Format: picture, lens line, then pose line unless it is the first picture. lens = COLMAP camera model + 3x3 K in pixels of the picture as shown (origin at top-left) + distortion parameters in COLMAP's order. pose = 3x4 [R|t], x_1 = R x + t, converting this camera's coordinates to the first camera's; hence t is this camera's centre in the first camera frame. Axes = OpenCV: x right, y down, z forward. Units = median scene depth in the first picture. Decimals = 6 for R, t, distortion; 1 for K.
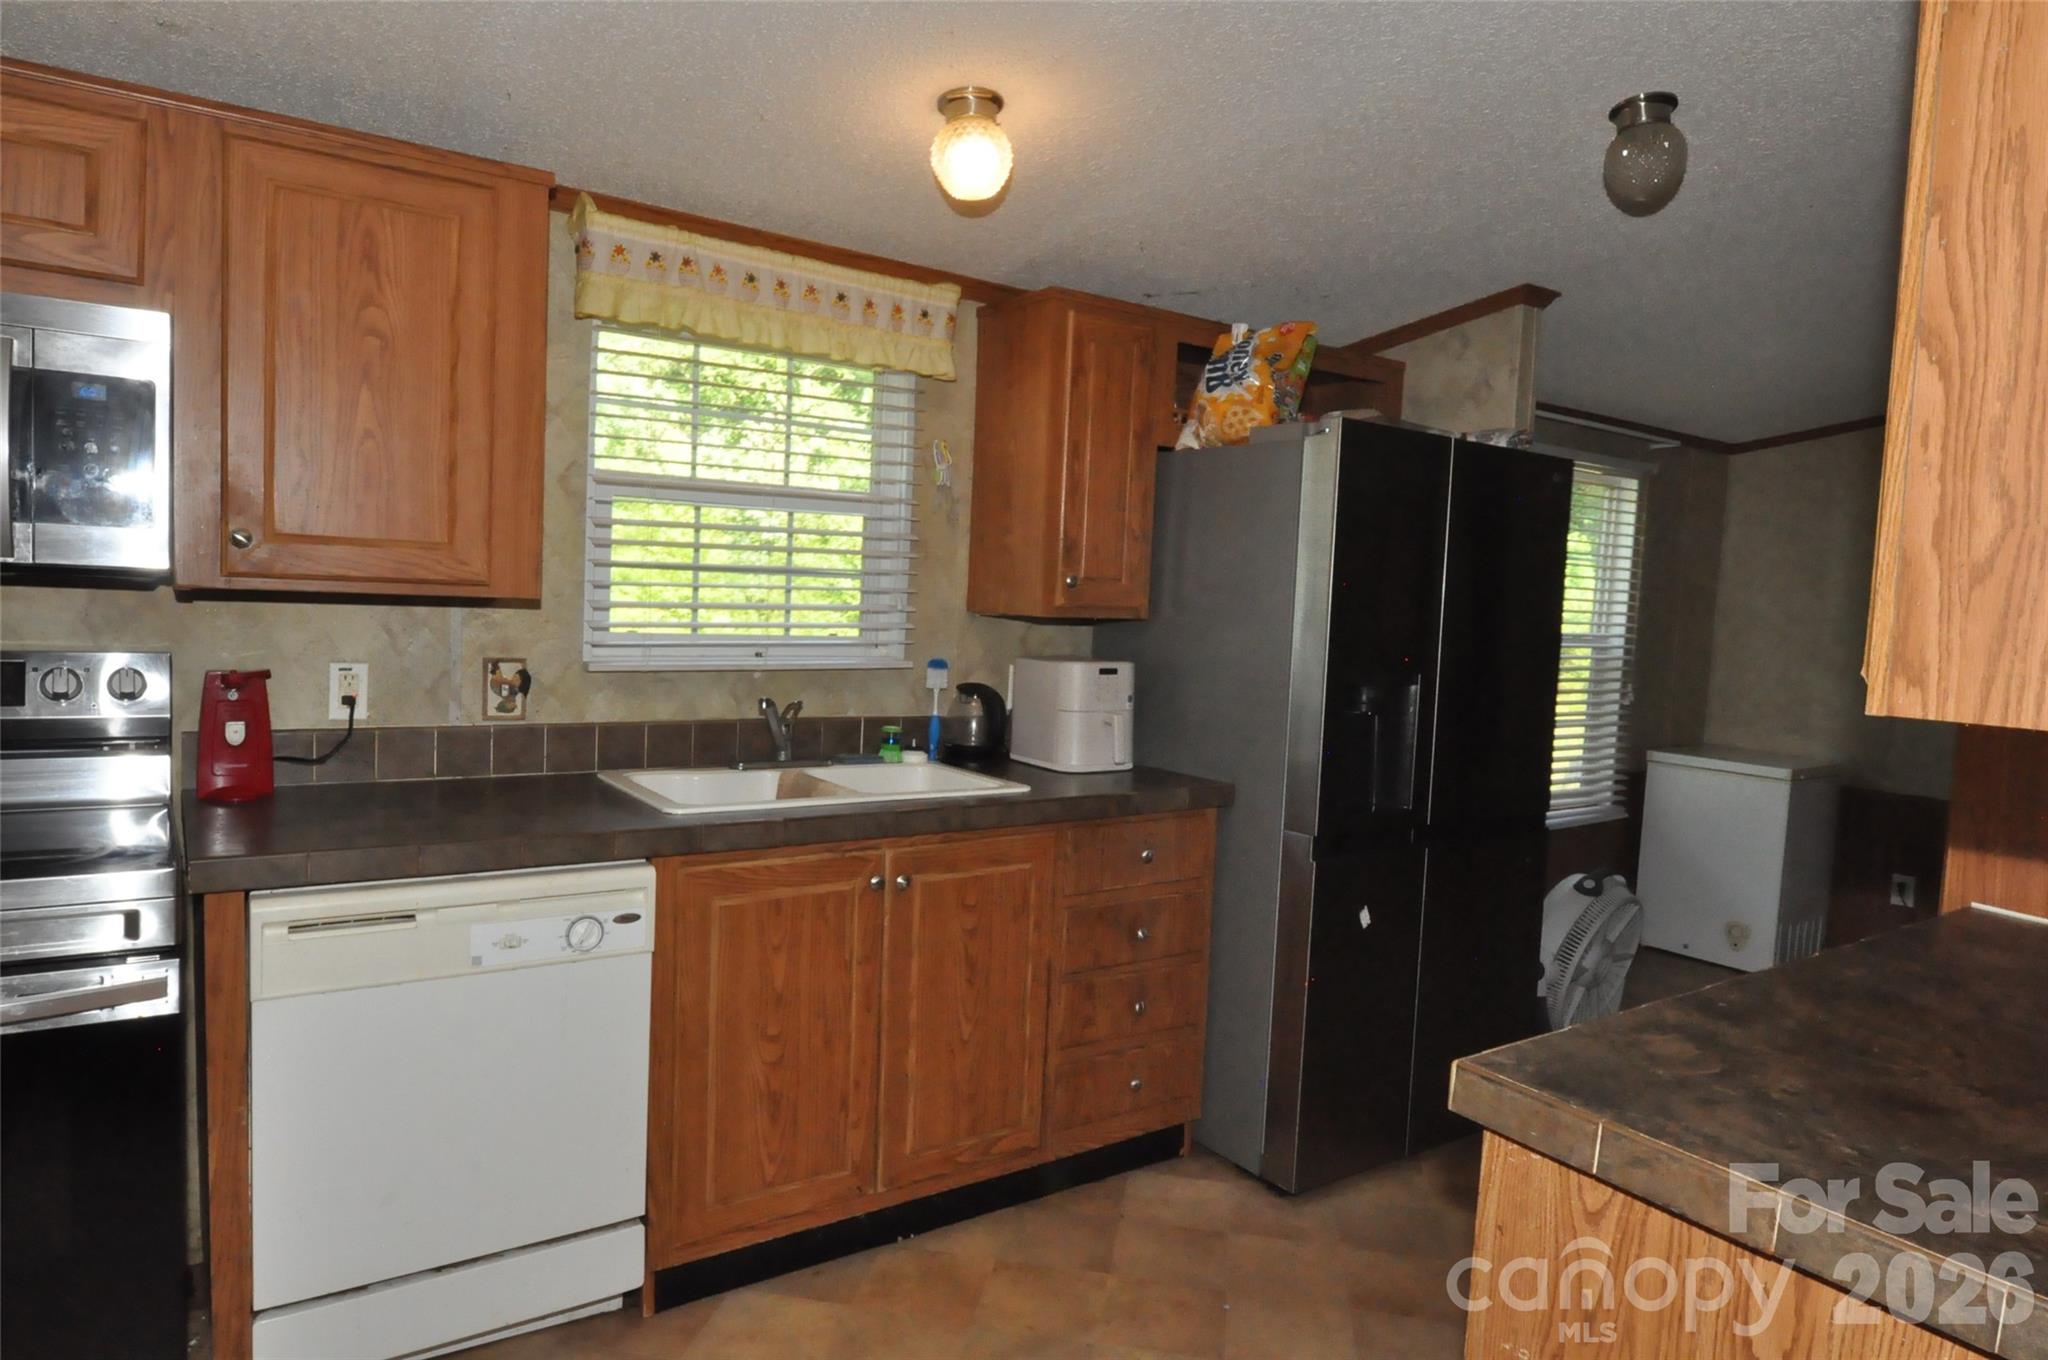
lens RADIAL K [[1248.4, 0, 1034.7], [0, 1248.4, 682.7], [0, 0, 1]] dist [-0.013545, -0.004610]
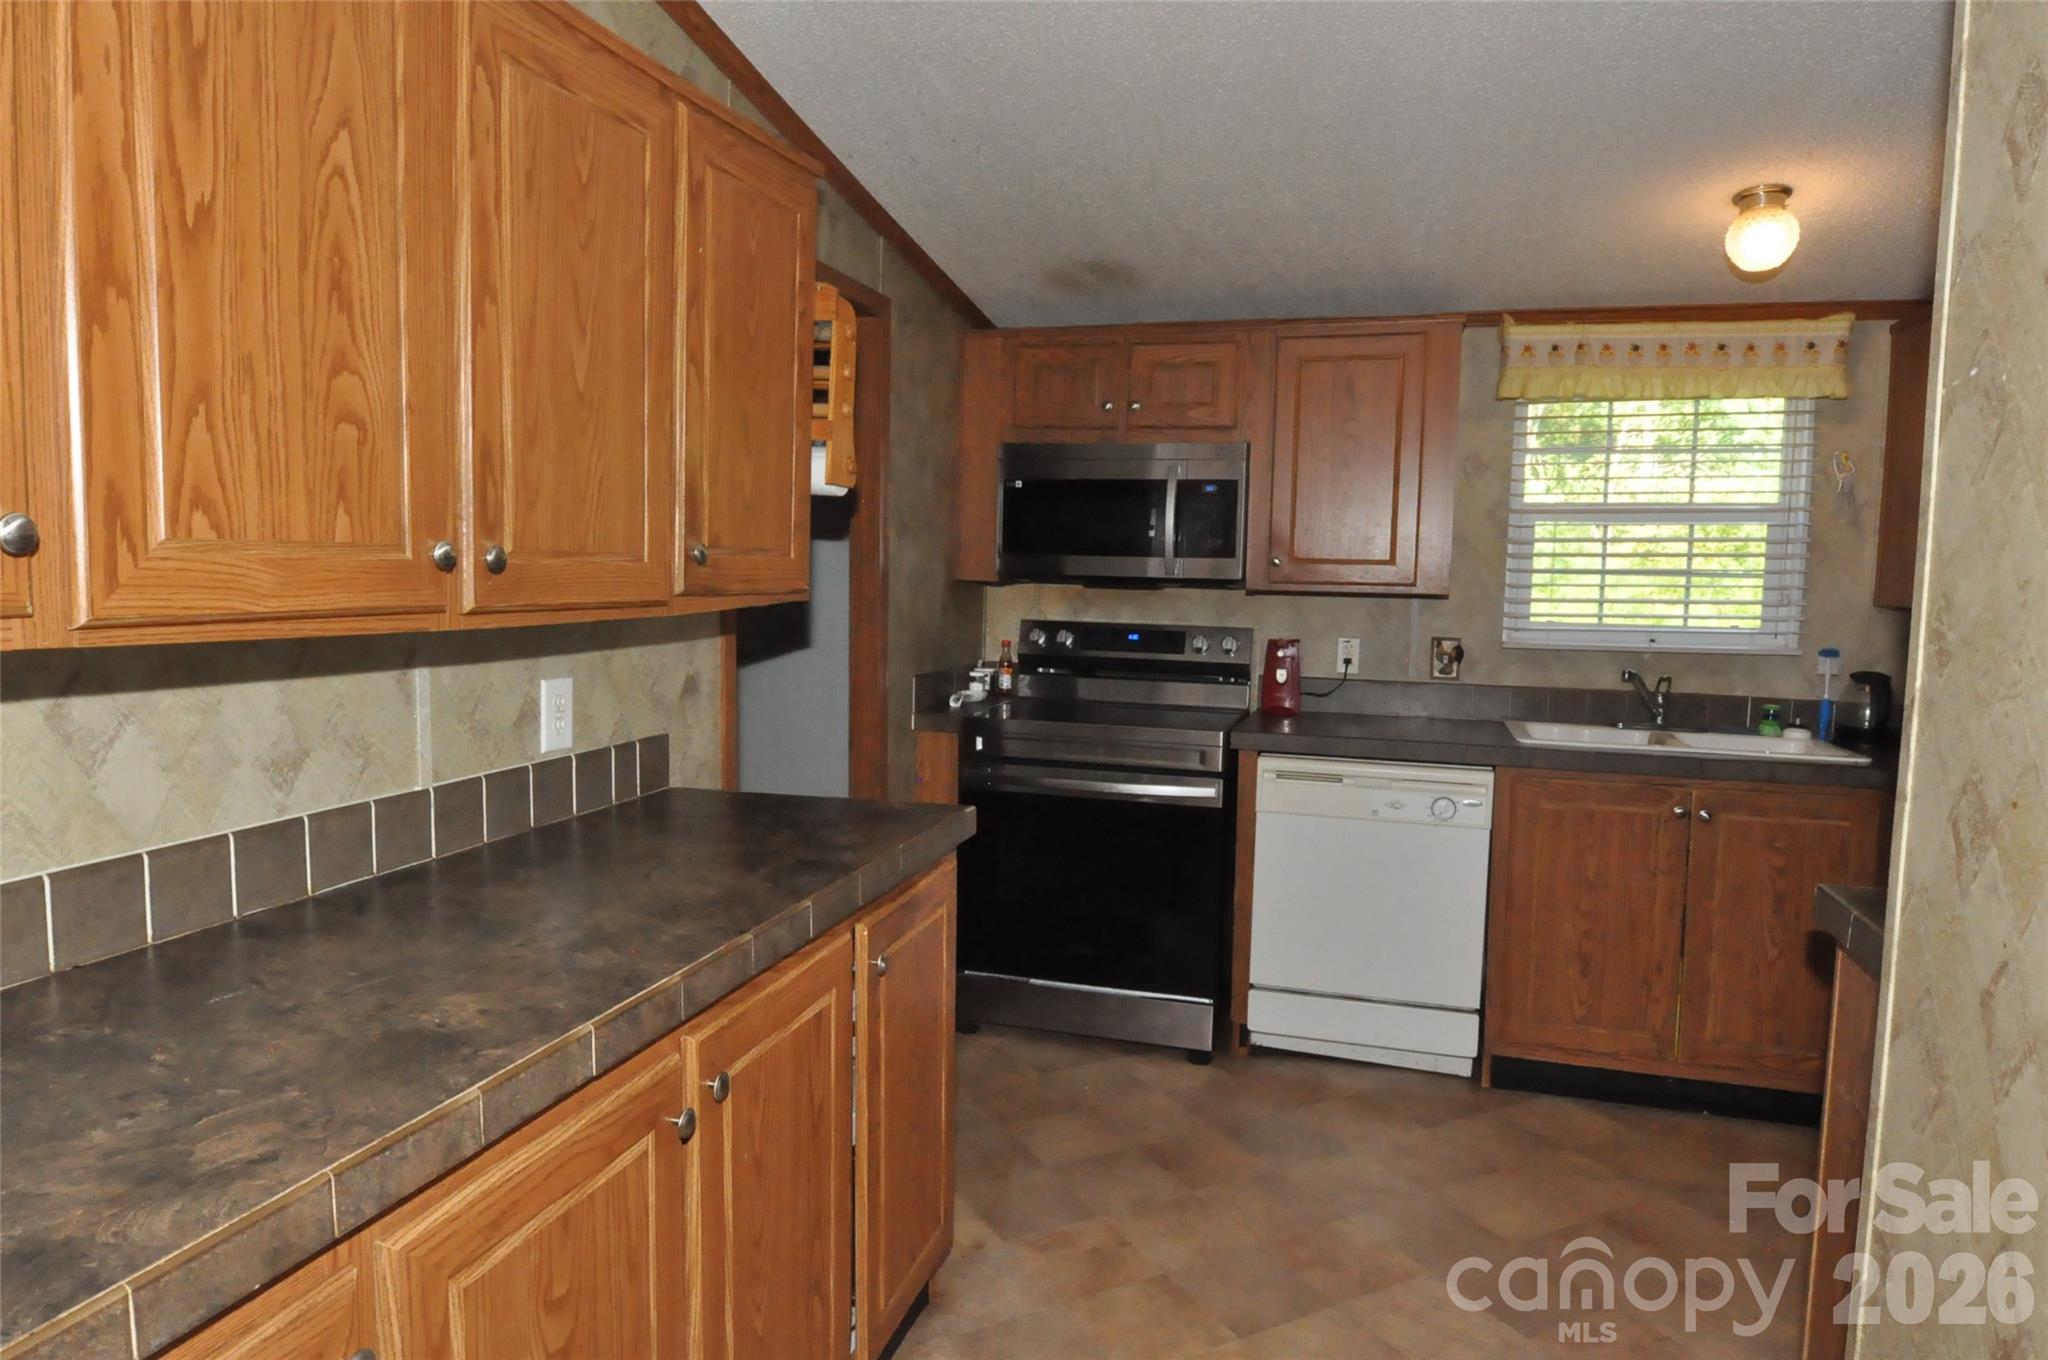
lens RADIAL K [[1253.5, 0, 1019.7], [0, 1253.5, 681.1], [0, 0, 1]] dist [-0.012684, -0.005070]
pose [[0.615055, 0.033898, -0.787756, 0.409858], [-0.050845, 0.998701, 0.003277, 0.049966], [0.786844, 0.038038, 0.615979, -0.290188]]
